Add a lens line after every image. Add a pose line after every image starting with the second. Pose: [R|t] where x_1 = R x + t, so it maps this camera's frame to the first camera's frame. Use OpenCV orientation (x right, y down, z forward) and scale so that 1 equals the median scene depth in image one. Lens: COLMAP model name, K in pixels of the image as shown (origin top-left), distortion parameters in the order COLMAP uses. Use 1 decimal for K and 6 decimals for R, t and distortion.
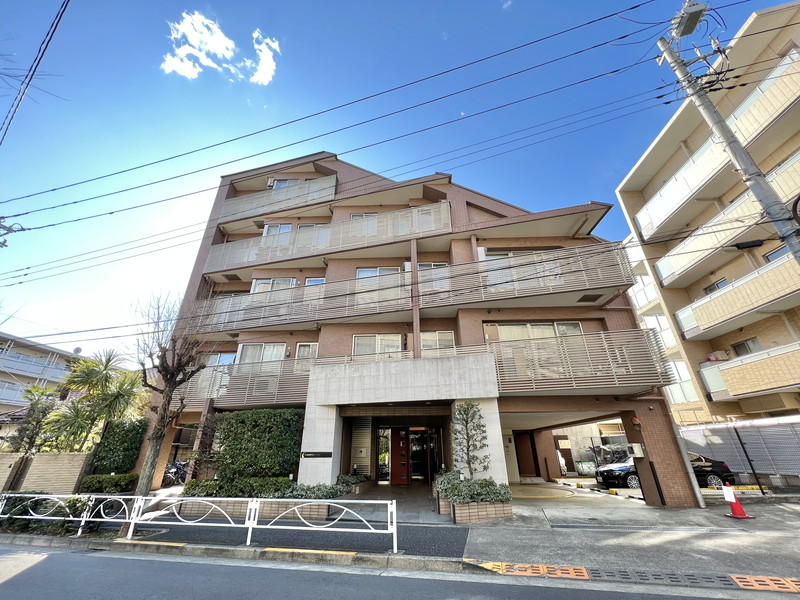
lens RADIAL K [[320.1, 0, 397.3], [0, 320.1, 299.3], [0, 0, 1]] dist [0.003210, 0.000077]
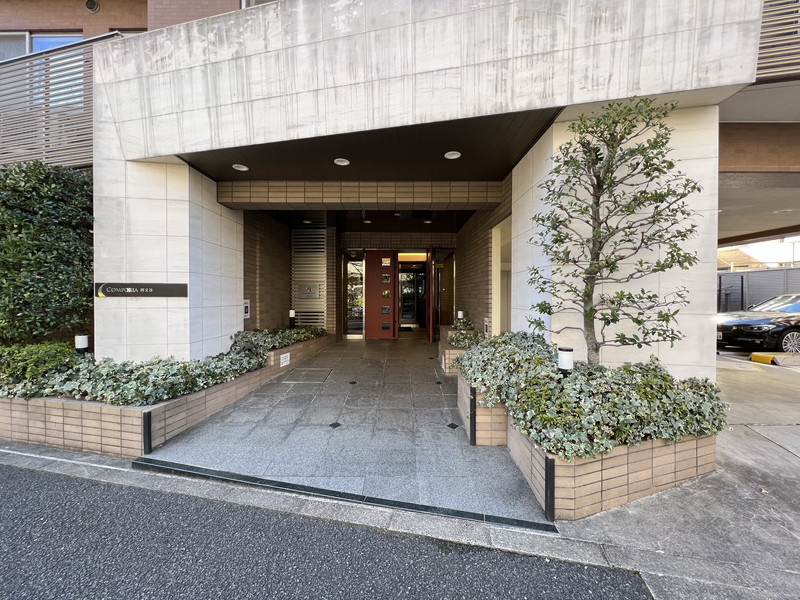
lens RADIAL K [[320.1, 0, 399.2], [0, 320.1, 301.9], [0, 0, 1]] dist [0.003210, 0.000077]
pose [[0.999516, 0.008992, 0.029773, 0.033270], [-0.021277, 0.895919, 0.443708, 0.325783], [-0.022684, -0.444126, 0.895677, 0.654108]]
